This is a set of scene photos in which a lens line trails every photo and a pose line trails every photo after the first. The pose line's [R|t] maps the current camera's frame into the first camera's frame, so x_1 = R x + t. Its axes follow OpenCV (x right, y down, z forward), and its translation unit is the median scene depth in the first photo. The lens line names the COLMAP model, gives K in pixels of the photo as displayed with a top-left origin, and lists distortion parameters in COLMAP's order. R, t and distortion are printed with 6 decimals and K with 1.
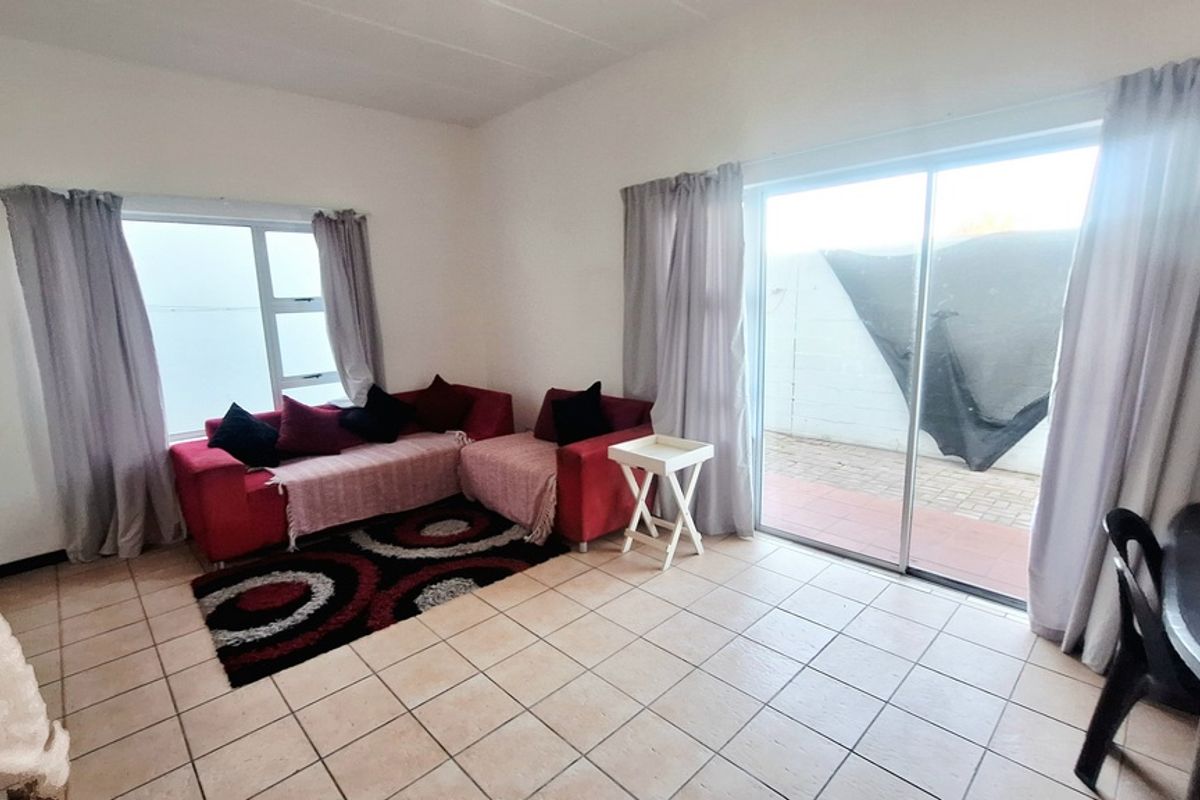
lens RADIAL K [[555.4, 0, 600.0], [0, 555.4, 400.0], [0, 0, 1]] dist [-0.004124, -0.000649]
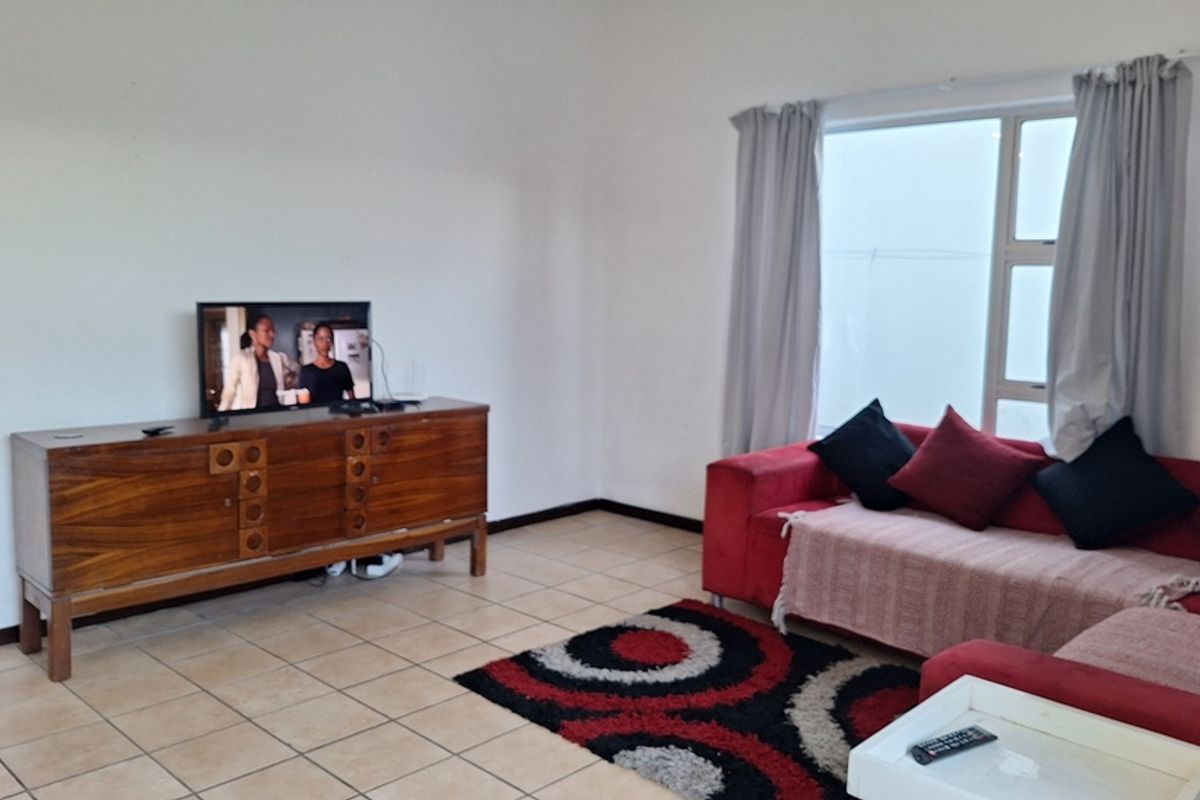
lens RADIAL K [[1004.4, 0, 638.2], [0, 1004.4, 396.0], [0, 0, 1]] dist [0.104348, -0.152876]
pose [[0.054023, 0.142618, -0.988302, 0.536323], [-0.206214, 0.970005, 0.128706, -0.101971], [0.977014, 0.196849, 0.081812, 0.691702]]
